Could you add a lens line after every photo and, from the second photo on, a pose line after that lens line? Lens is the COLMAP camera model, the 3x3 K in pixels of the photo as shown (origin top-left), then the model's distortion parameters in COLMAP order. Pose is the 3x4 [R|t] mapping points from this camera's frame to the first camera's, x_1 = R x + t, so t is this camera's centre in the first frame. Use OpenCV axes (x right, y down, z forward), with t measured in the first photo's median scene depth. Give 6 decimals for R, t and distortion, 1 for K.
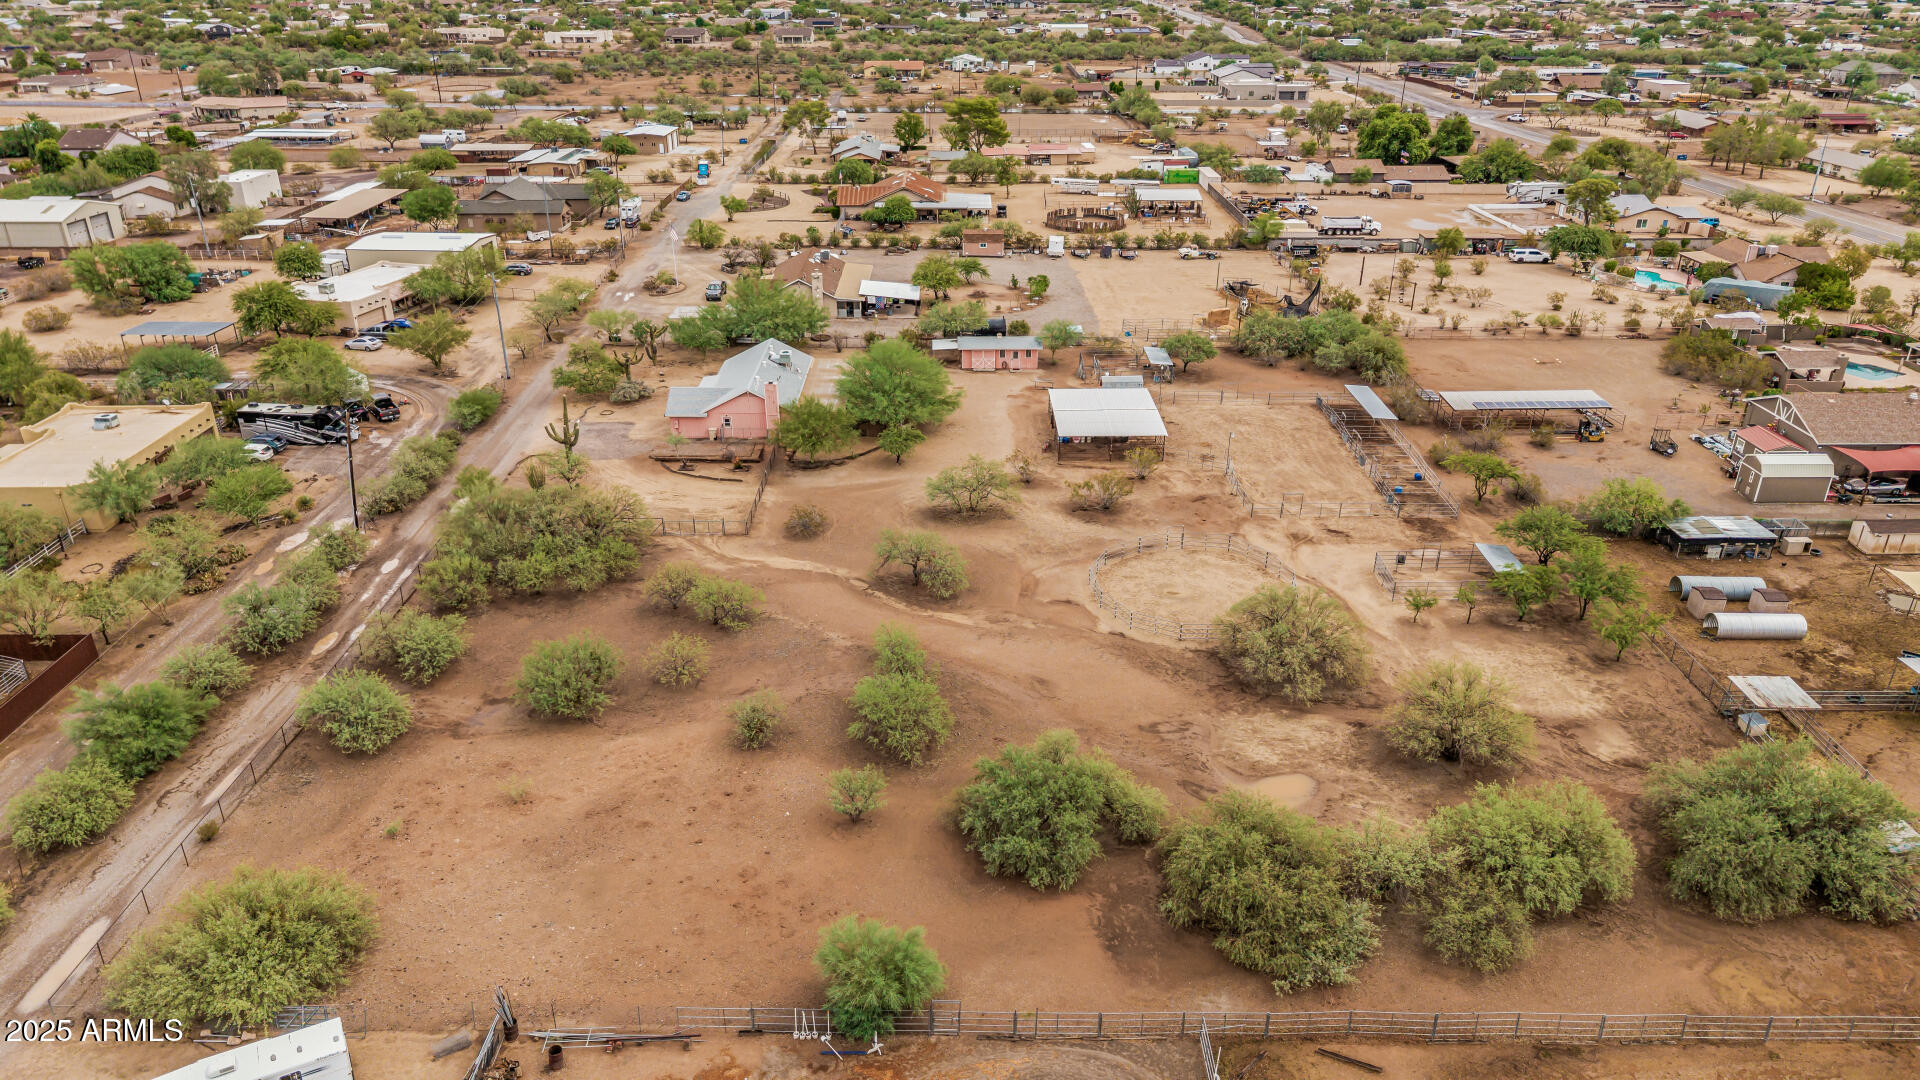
lens RADIAL K [[1284.5, 0, 962.5], [0, 1284.5, 529.4], [0, 0, 1]] dist [0.027002, -0.024002]
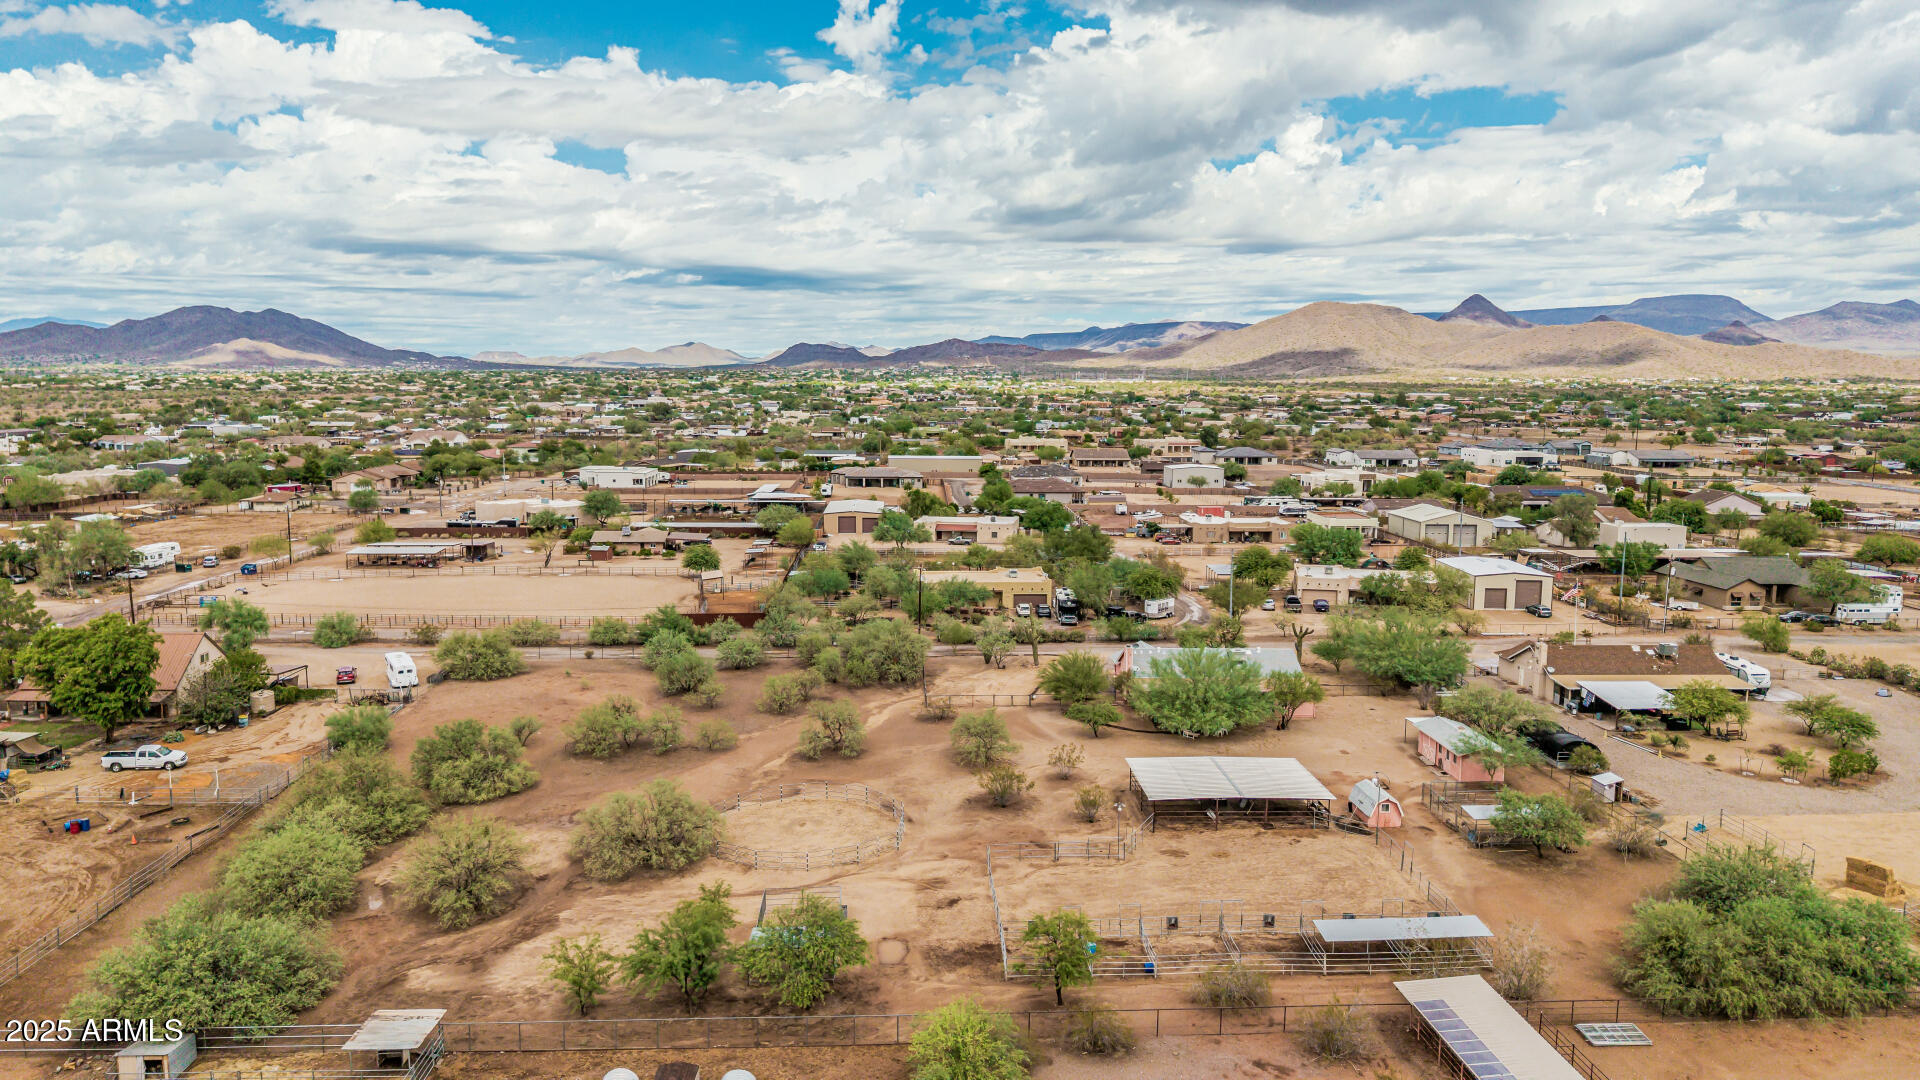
lens RADIAL K [[1284.5, 0, 951.1], [0, 1284.5, 530.7], [0, 0, 1]] dist [0.027002, -0.024002]
pose [[0.036554, 0.126777, -0.991257, 0.973043], [-0.417970, 0.902933, 0.100067, -0.264337], [0.907725, 0.410658, 0.085995, 0.778512]]
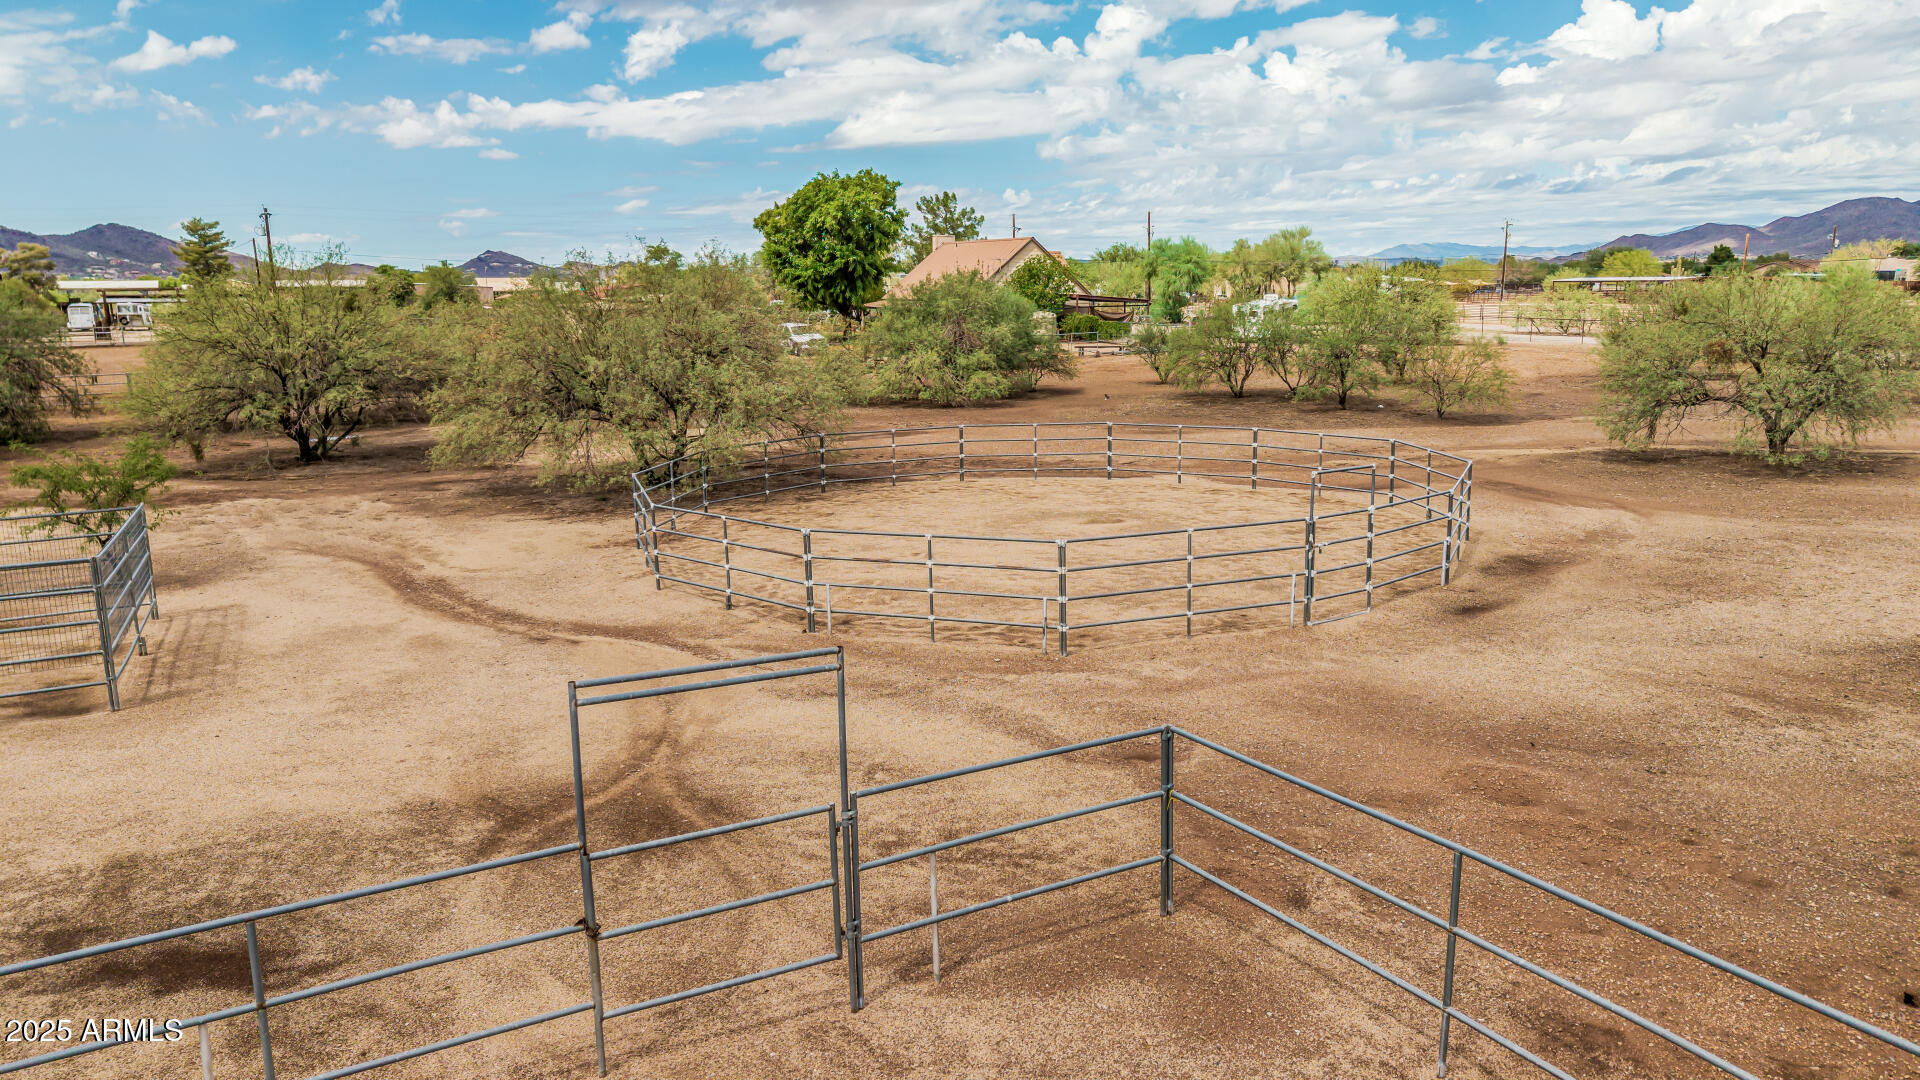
lens RADIAL K [[1284.5, 0, 968.1], [0, 1284.5, 556.4], [0, 0, 1]] dist [0.027002, -0.024002]
pose [[-0.884838, 0.107215, -0.453394, 0.260094], [-0.181450, 0.817018, 0.547318, -0.070346], [0.429112, 0.566557, -0.703474, 0.991425]]
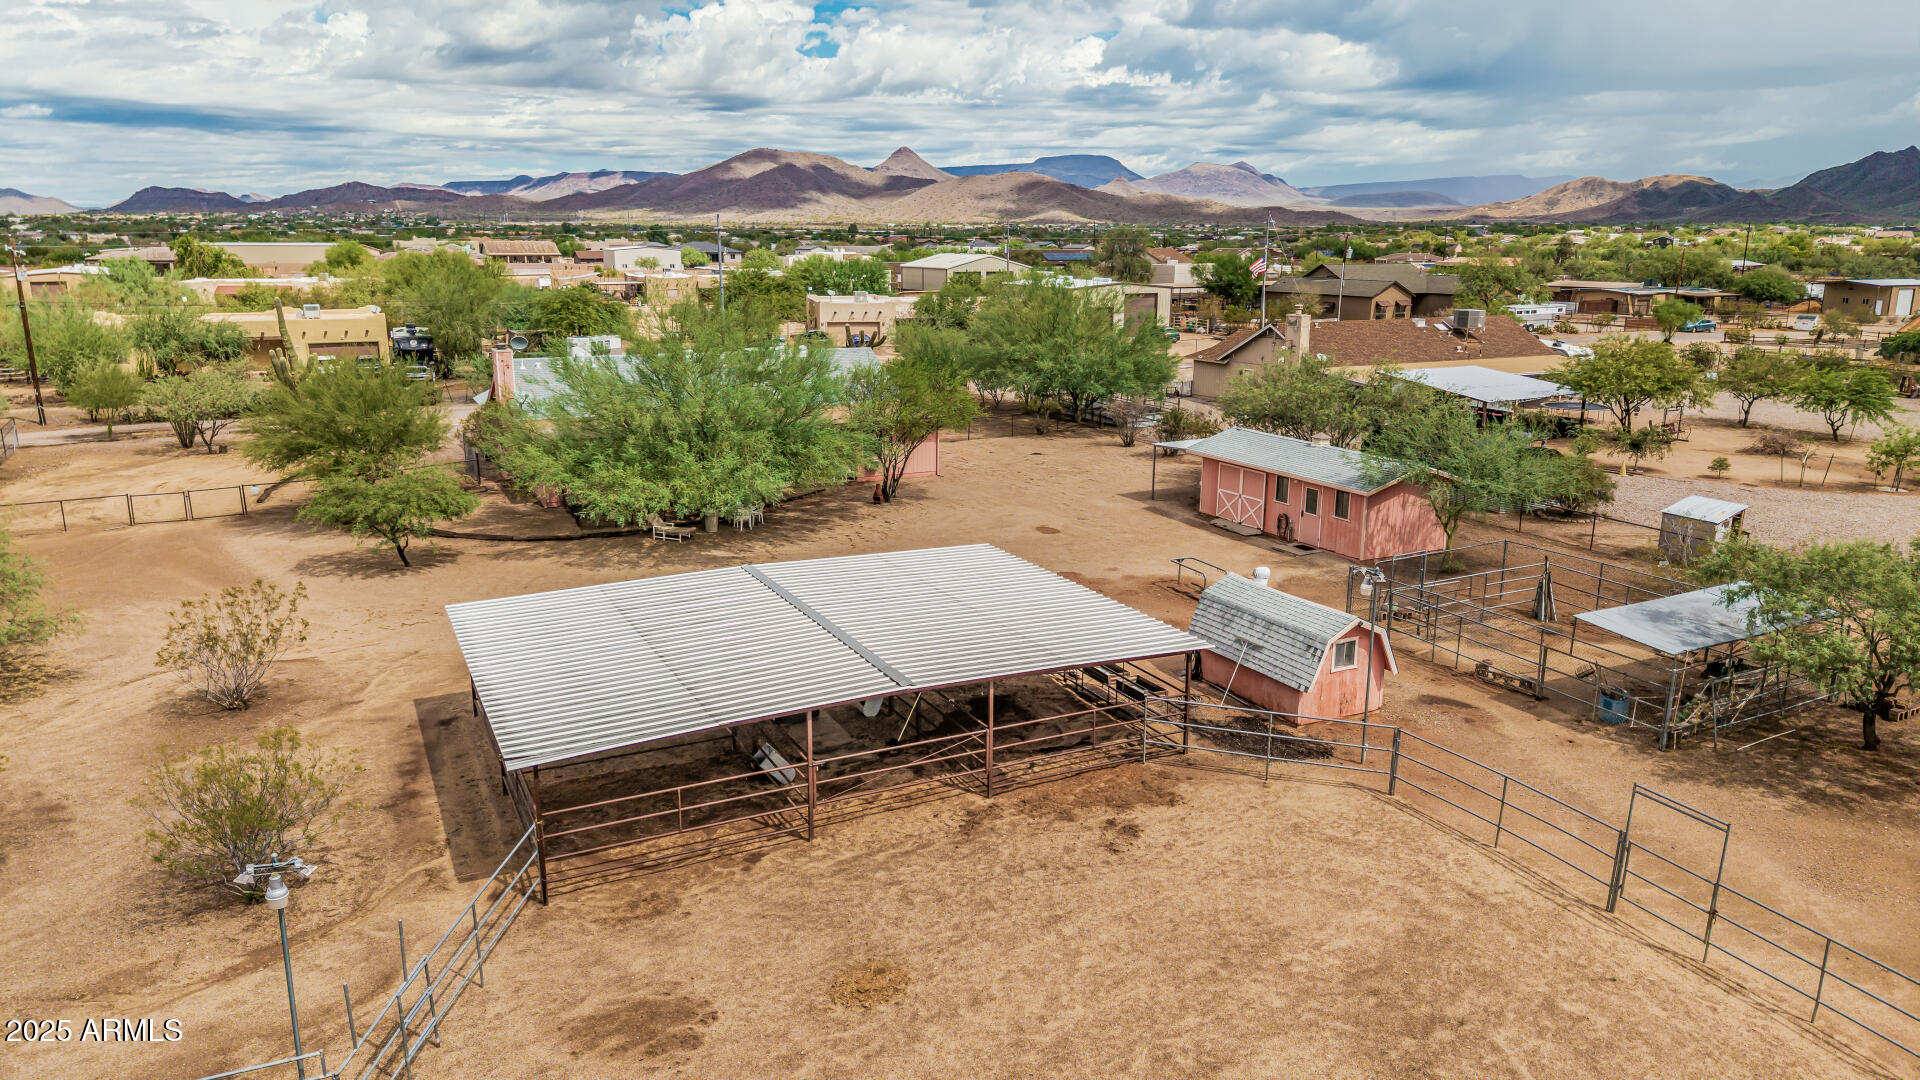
lens RADIAL K [[1284.5, 0, 959.1], [0, 1284.5, 534.5], [0, 0, 1]] dist [0.027002, -0.024002]
pose [[0.442640, 0.209131, -0.871971, 0.346583], [-0.371399, 0.927851, 0.033999, -0.136269], [0.816170, 0.308800, 0.488375, 0.993266]]
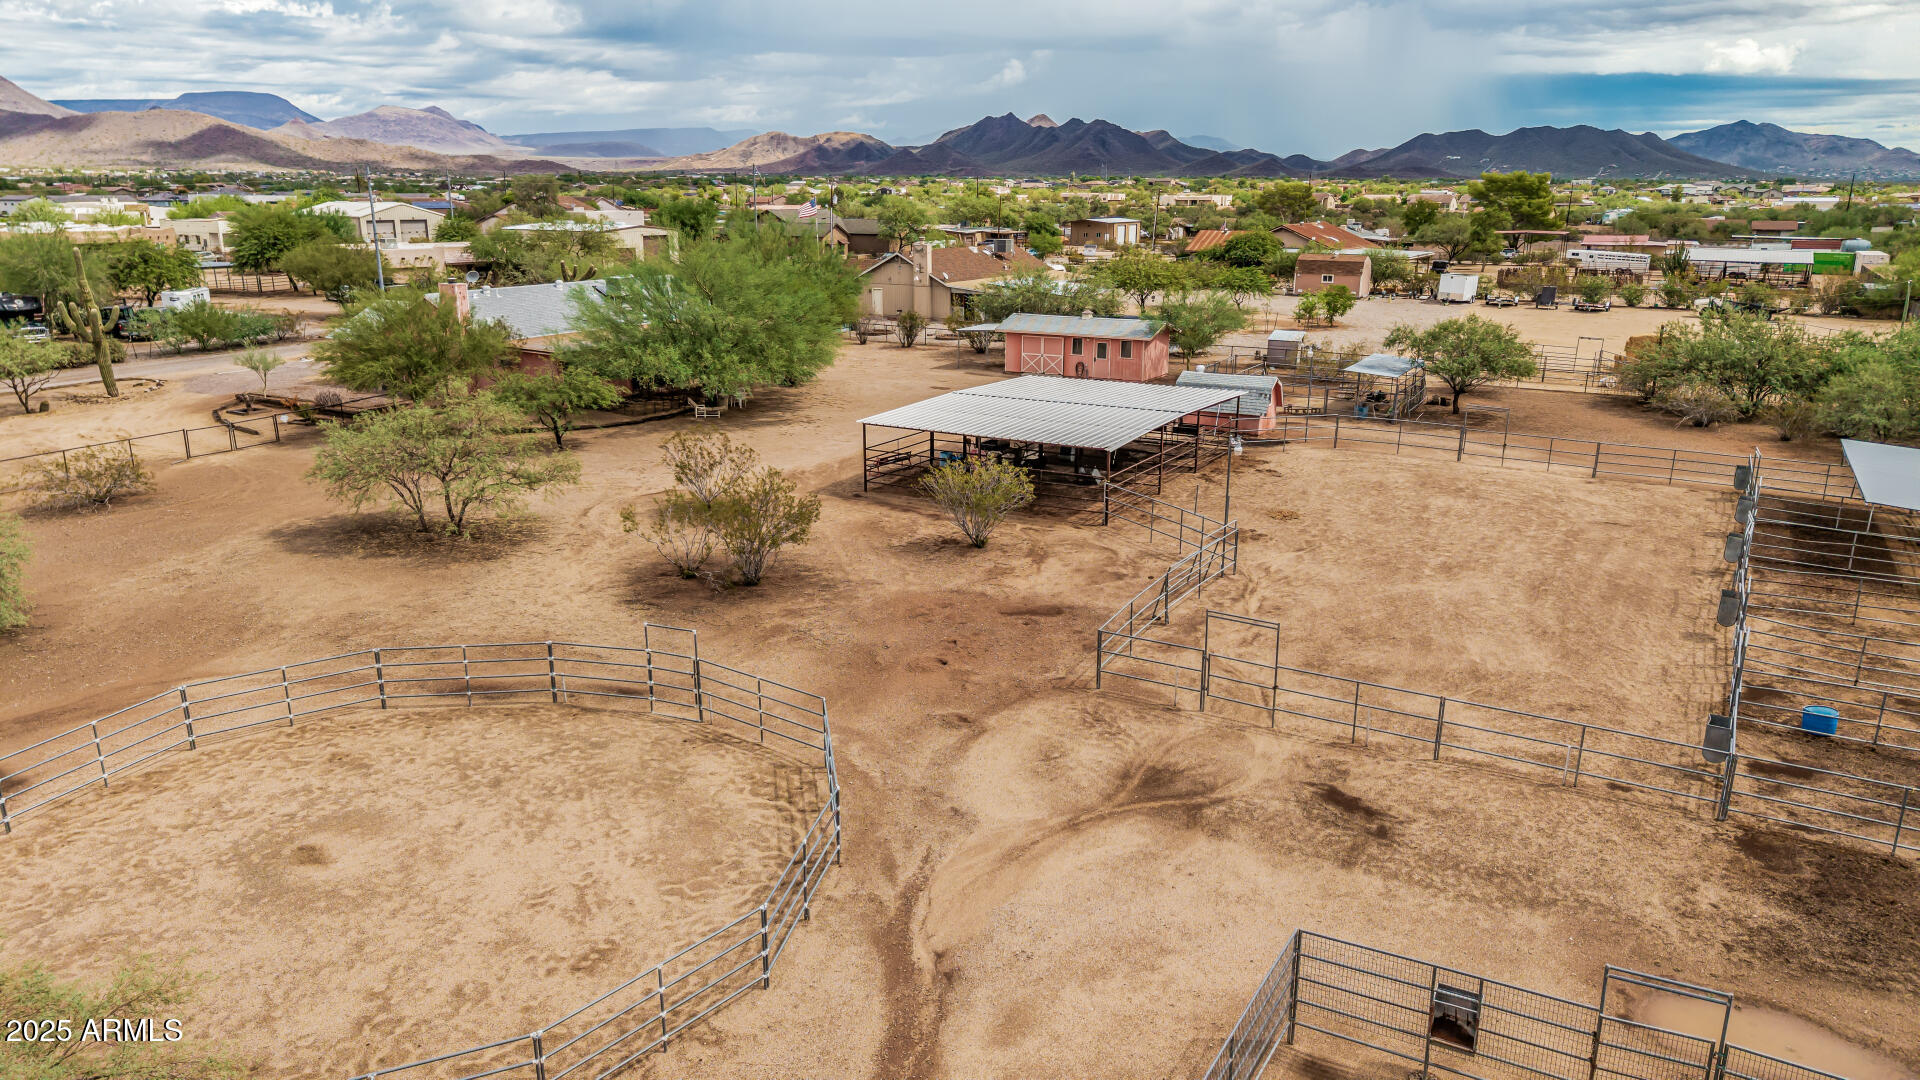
lens RADIAL K [[1284.5, 0, 955.0], [0, 1284.5, 546.6], [0, 0, 1]] dist [0.027002, -0.024002]
pose [[0.859790, 0.142461, -0.490373, 0.311612], [-0.213101, 0.972780, -0.091031, -0.006464], [0.464057, 0.182766, 0.866746, 0.708093]]
